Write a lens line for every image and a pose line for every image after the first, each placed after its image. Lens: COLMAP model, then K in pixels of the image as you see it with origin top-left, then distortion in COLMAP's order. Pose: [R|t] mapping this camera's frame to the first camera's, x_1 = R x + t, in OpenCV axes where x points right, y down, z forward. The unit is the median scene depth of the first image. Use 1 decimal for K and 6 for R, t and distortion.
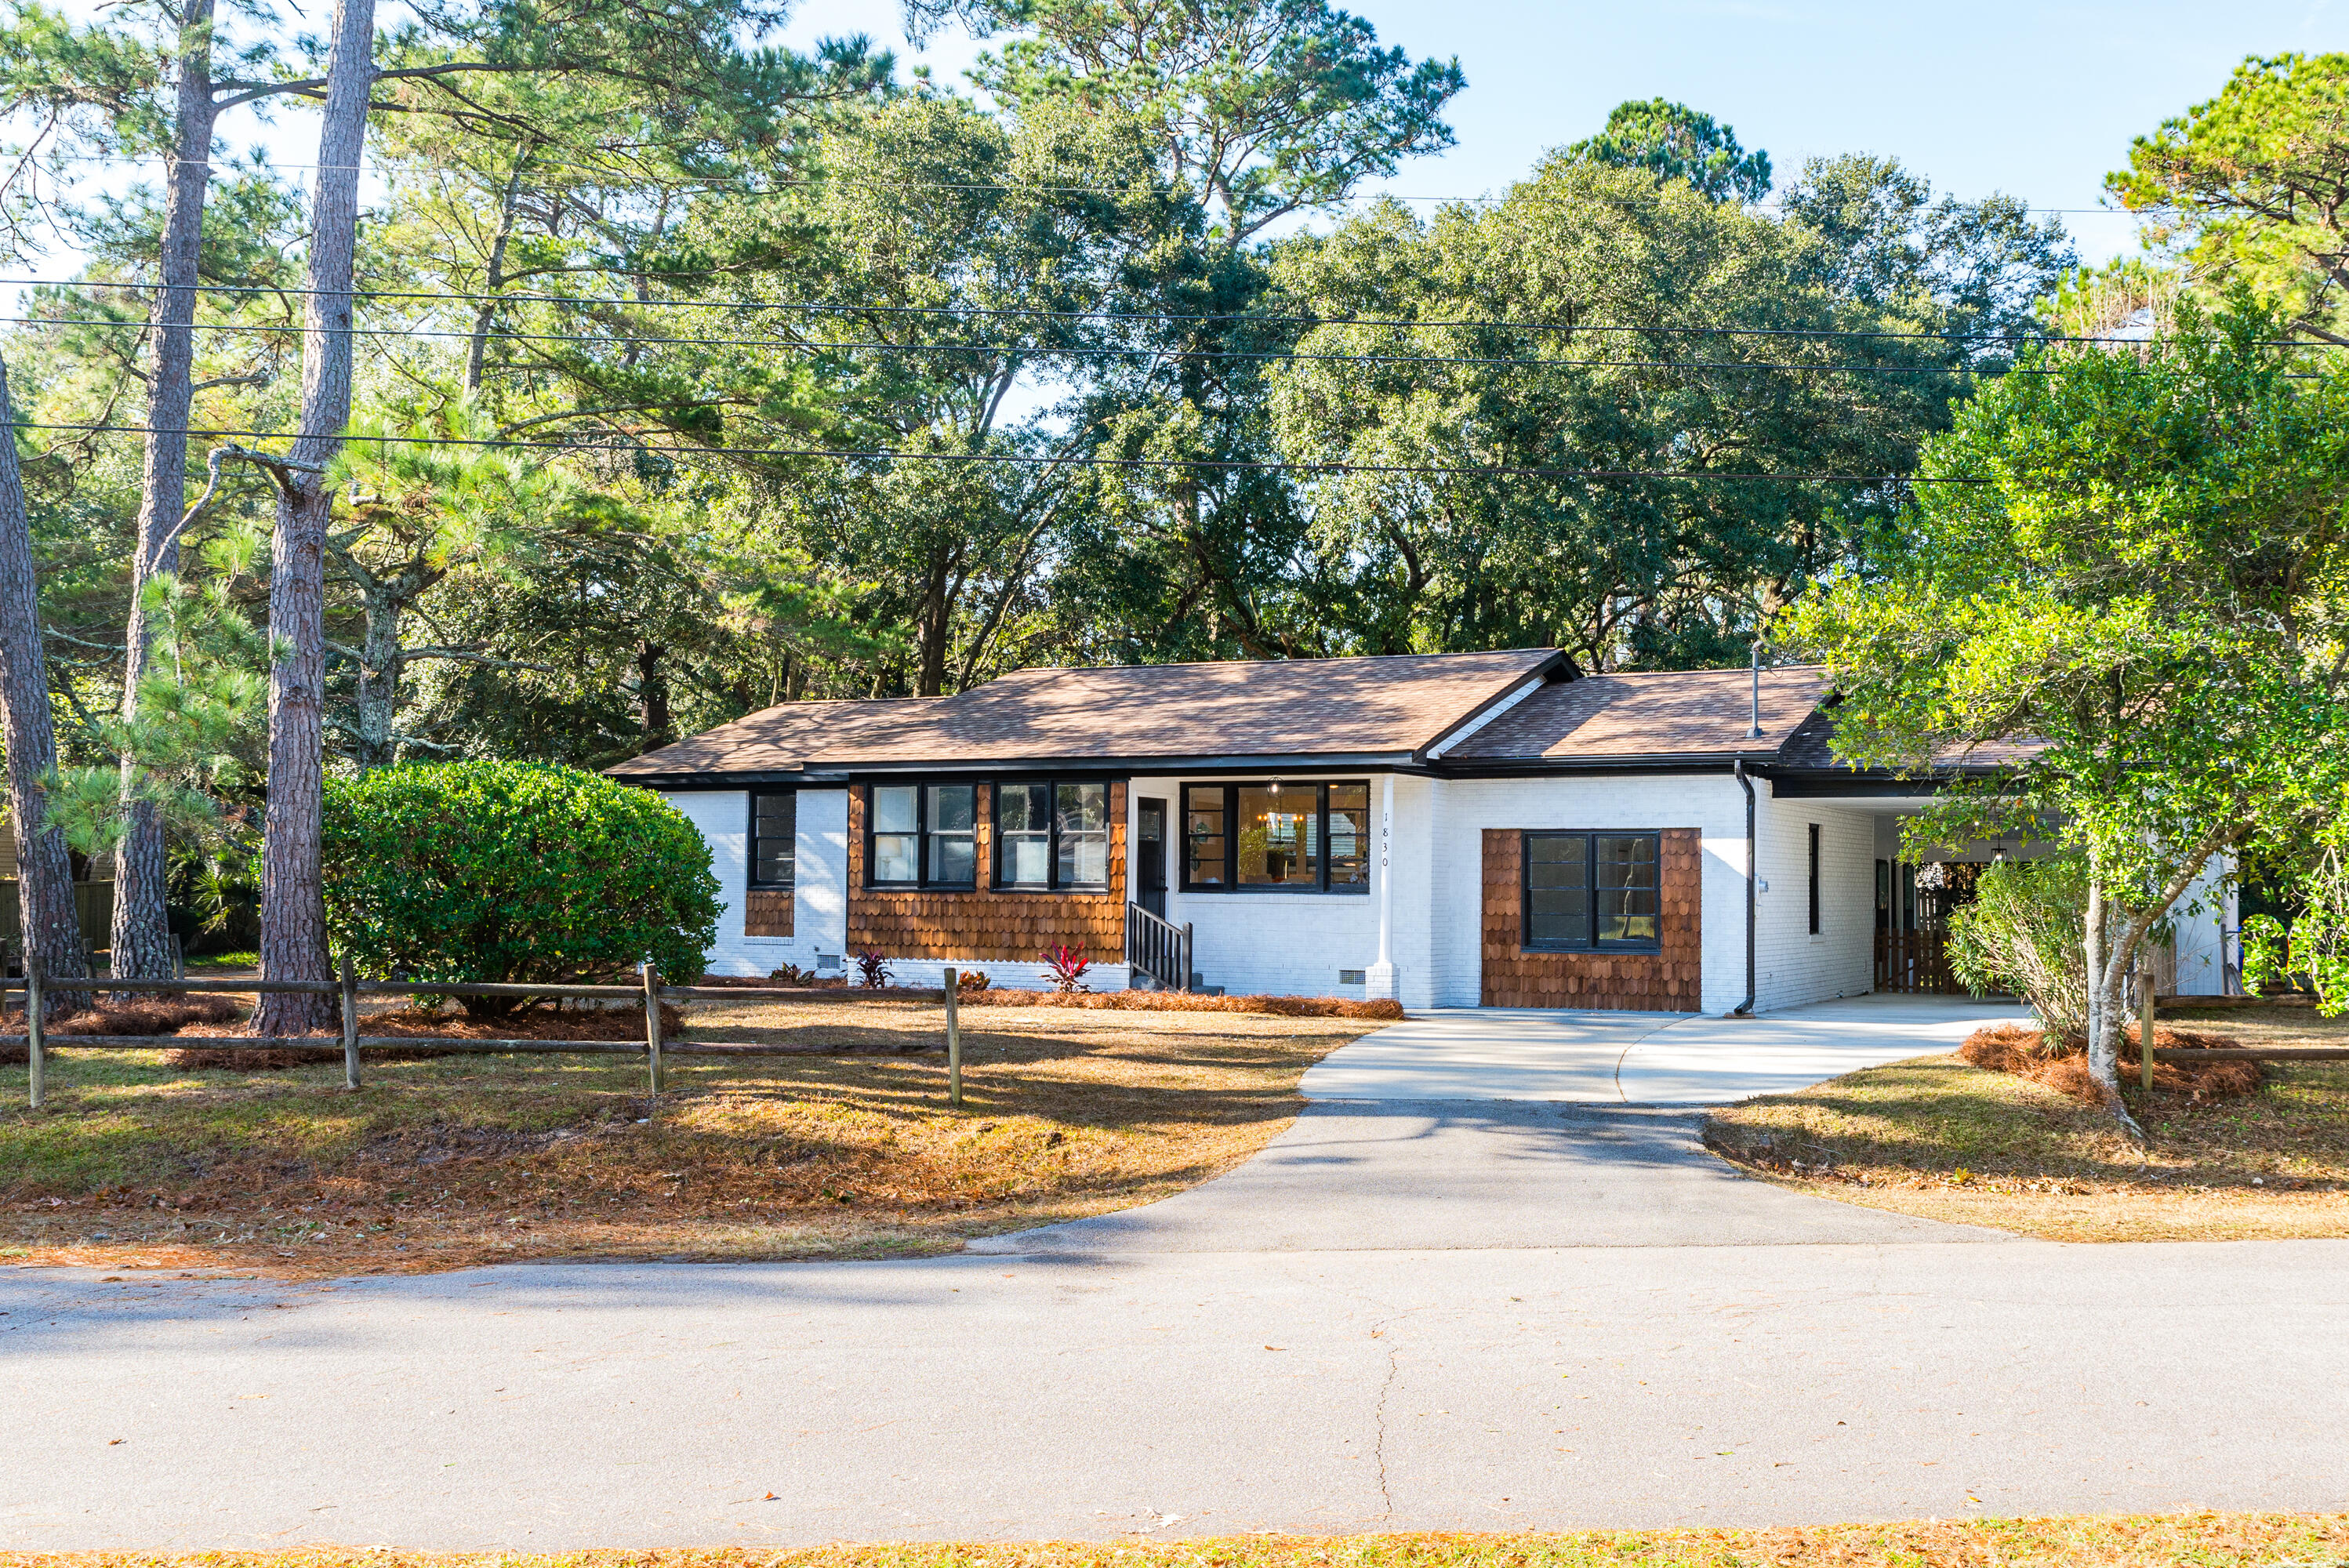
lens RADIAL K [[2305.7, 0, 1174.5], [0, 2305.7, 784.0], [0, 0, 1]] dist [-0.041756, -0.000514]
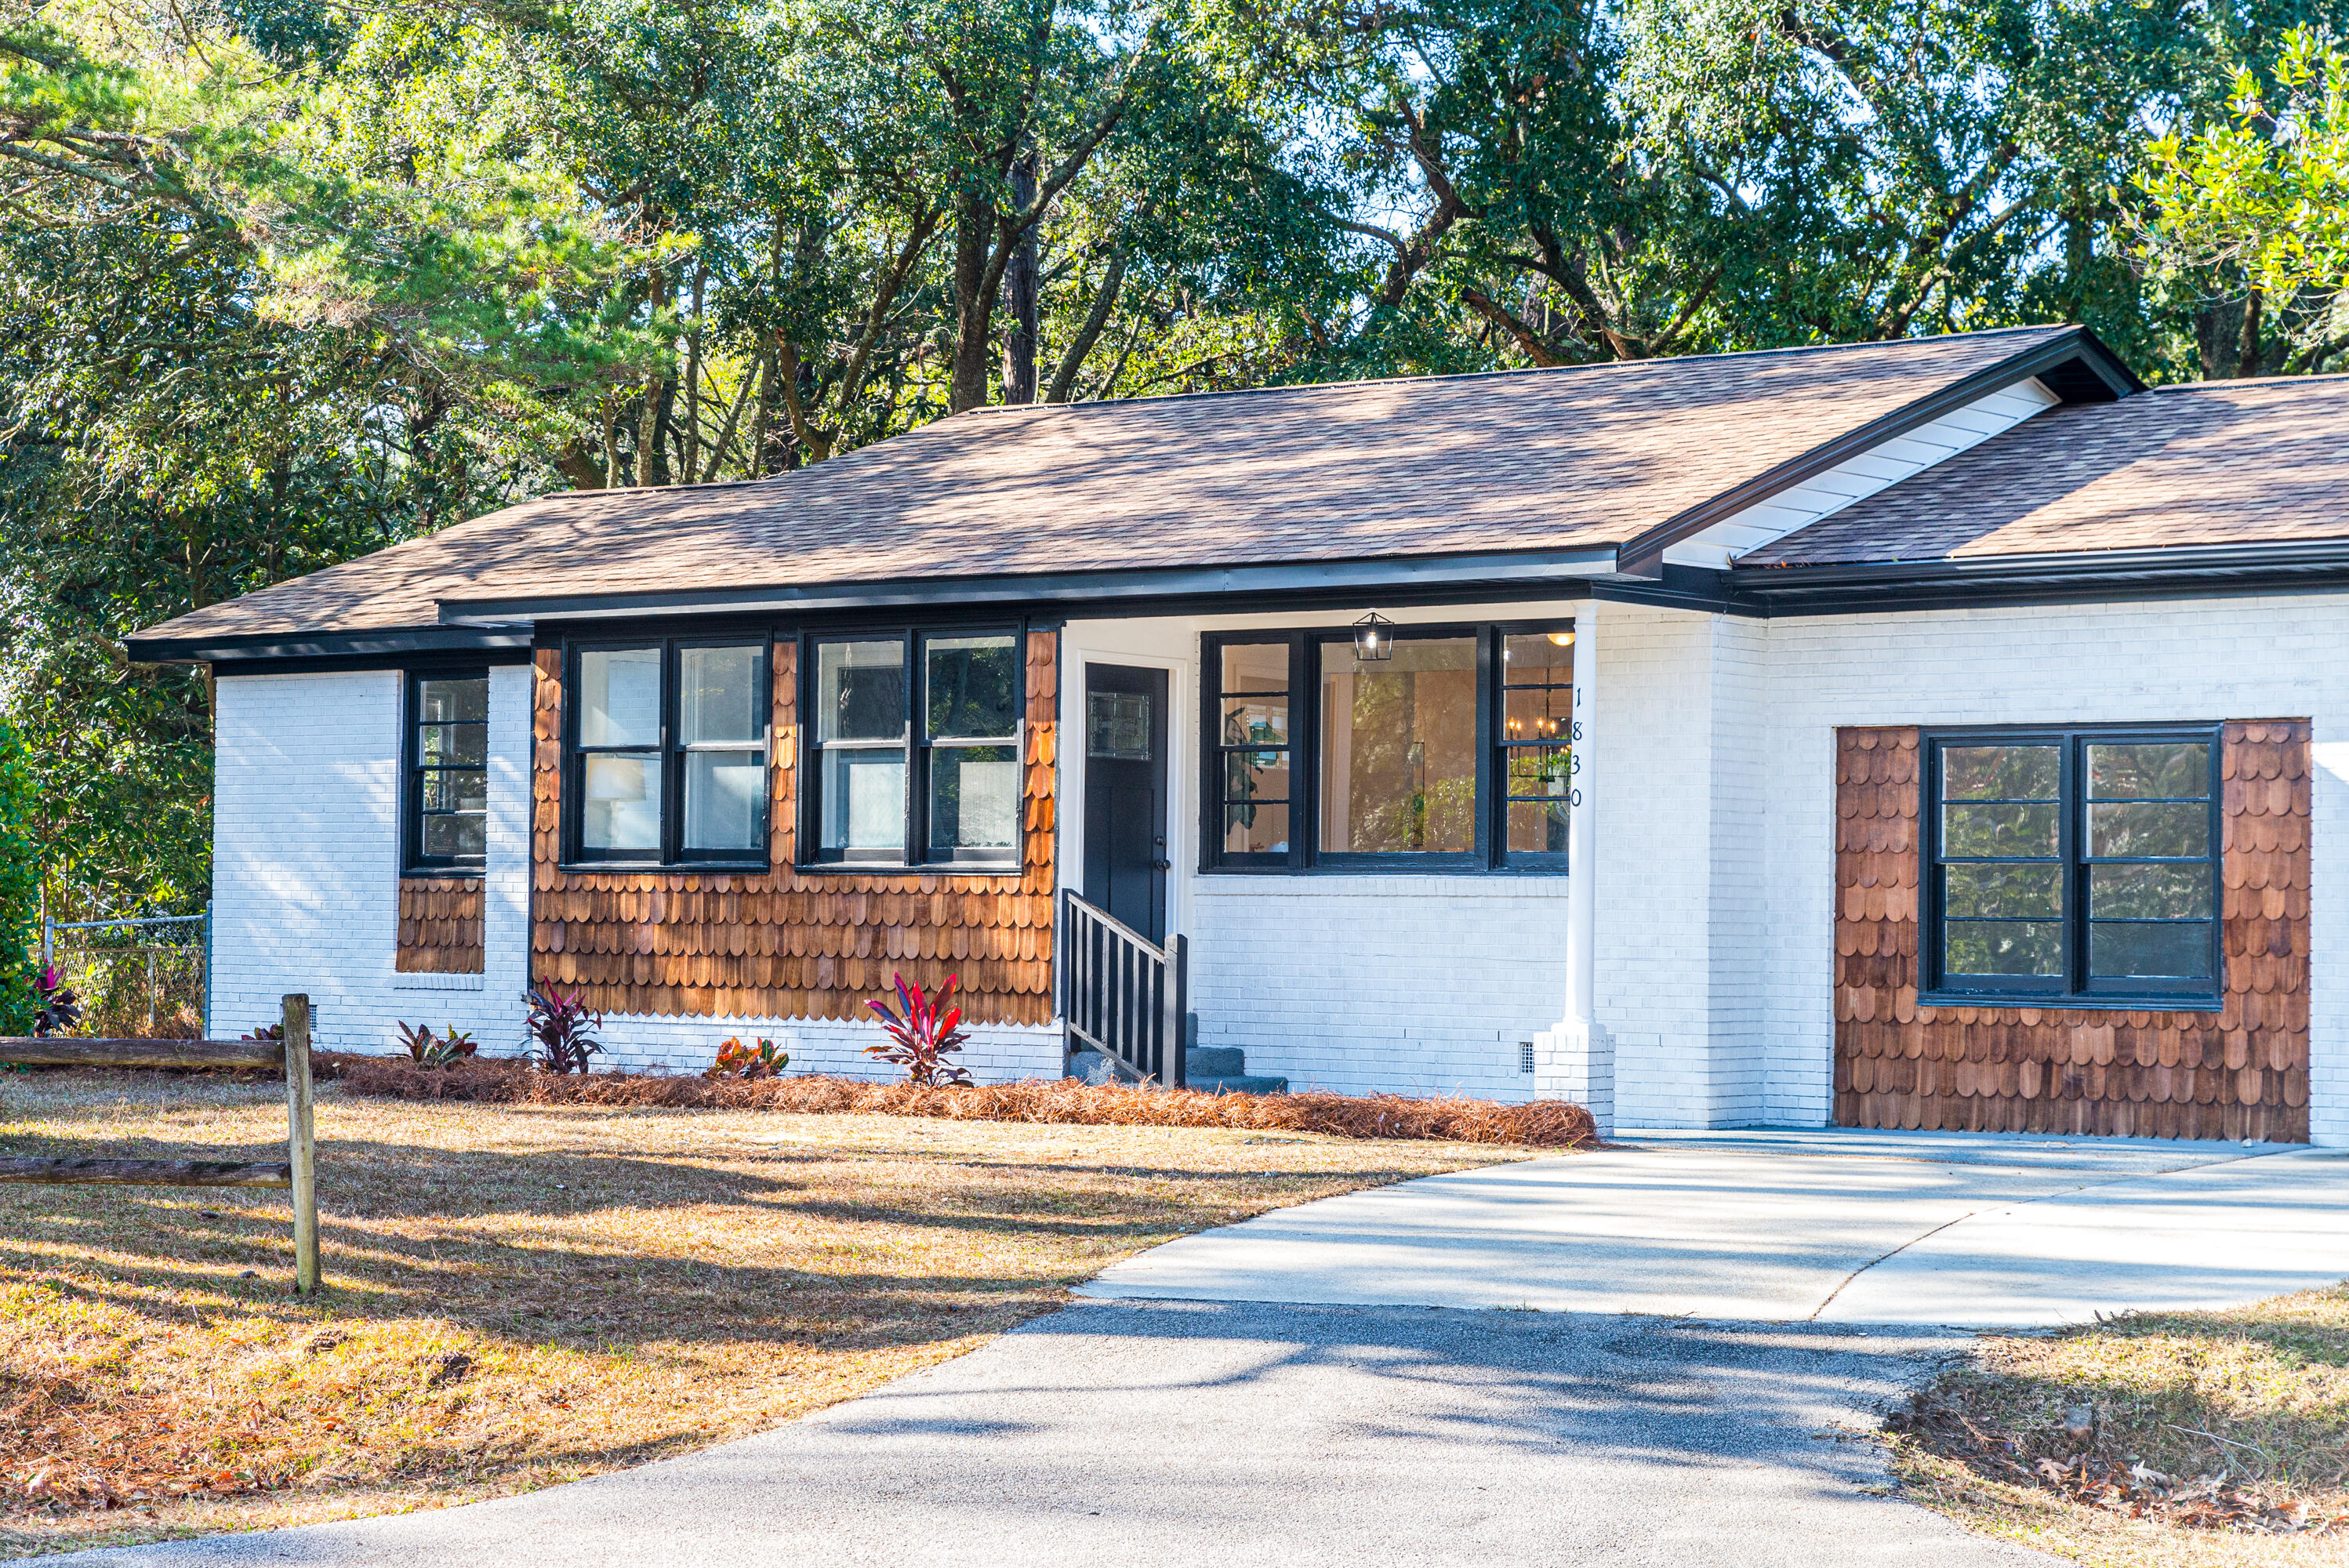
lens RADIAL K [[4595.4, 0, 1174.5], [0, 4595.4, 784.0], [0, 0, 1]] dist [0.006689, -0.050574]
pose [[0.976246, -0.003922, -0.216631, 0.200675], [0.005046, 0.999977, 0.004636, 0.025666], [0.216608, -0.005619, 0.976243, 0.108296]]
